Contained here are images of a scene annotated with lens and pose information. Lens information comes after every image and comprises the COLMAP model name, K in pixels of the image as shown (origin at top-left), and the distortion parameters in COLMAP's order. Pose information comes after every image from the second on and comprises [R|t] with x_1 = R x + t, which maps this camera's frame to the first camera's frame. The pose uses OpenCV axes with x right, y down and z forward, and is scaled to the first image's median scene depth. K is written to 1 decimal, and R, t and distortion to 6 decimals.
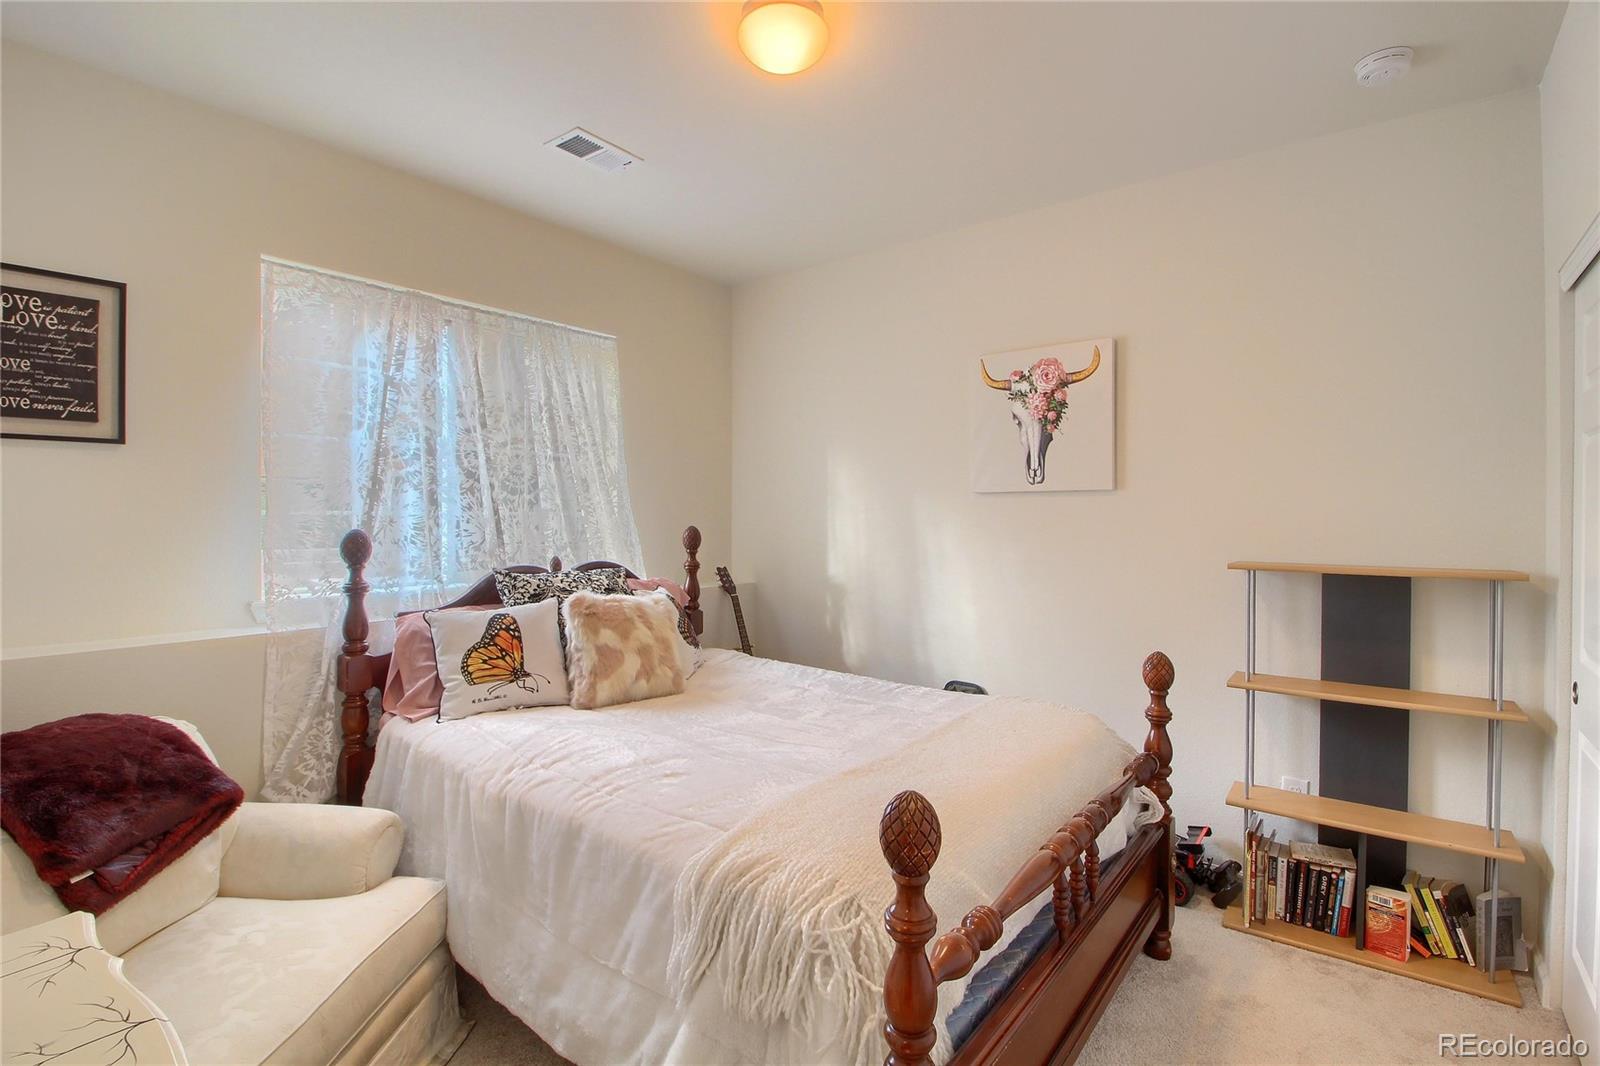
lens RADIAL K [[746.3, 0, 798.9], [0, 746.3, 516.9], [0, 0, 1]] dist [0.000721, -0.012384]
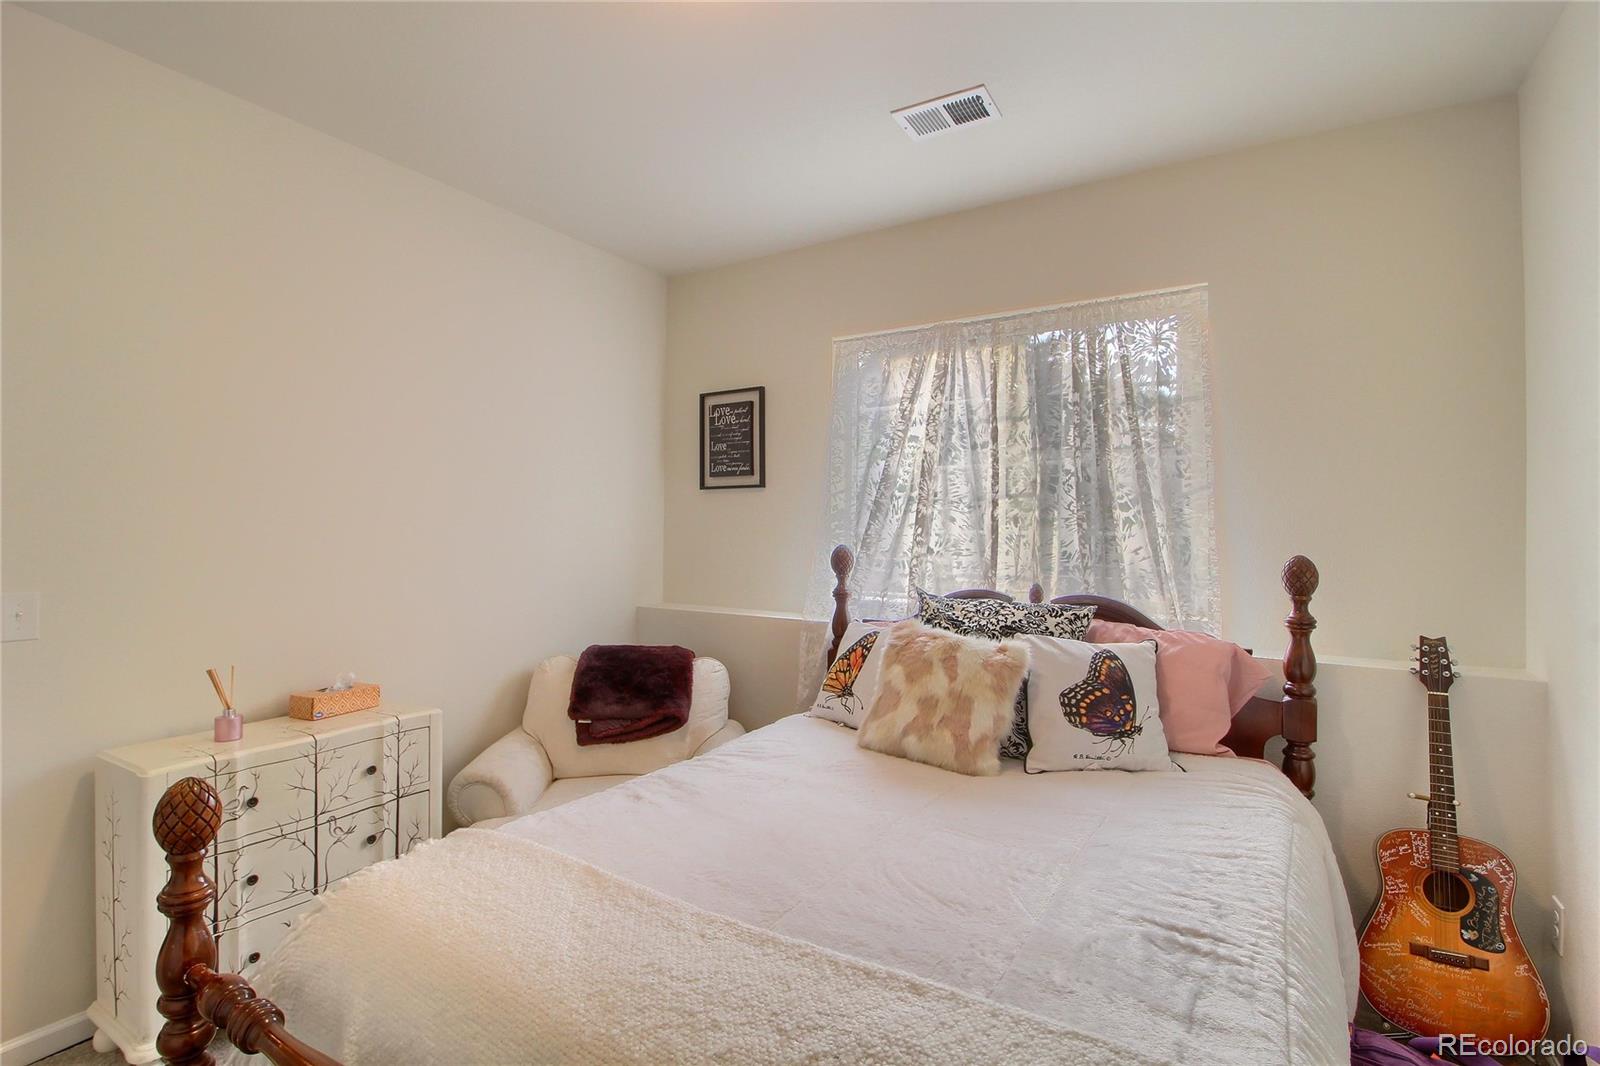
lens RADIAL K [[746.3, 0, 798.9], [0, 746.3, 516.9], [0, 0, 1]] dist [0.000721, -0.012384]
pose [[0.112480, -0.022767, -0.993393, 0.620934], [-0.012467, 0.999626, -0.024321, 0.002049], [0.993576, 0.015120, 0.112154, 0.825976]]
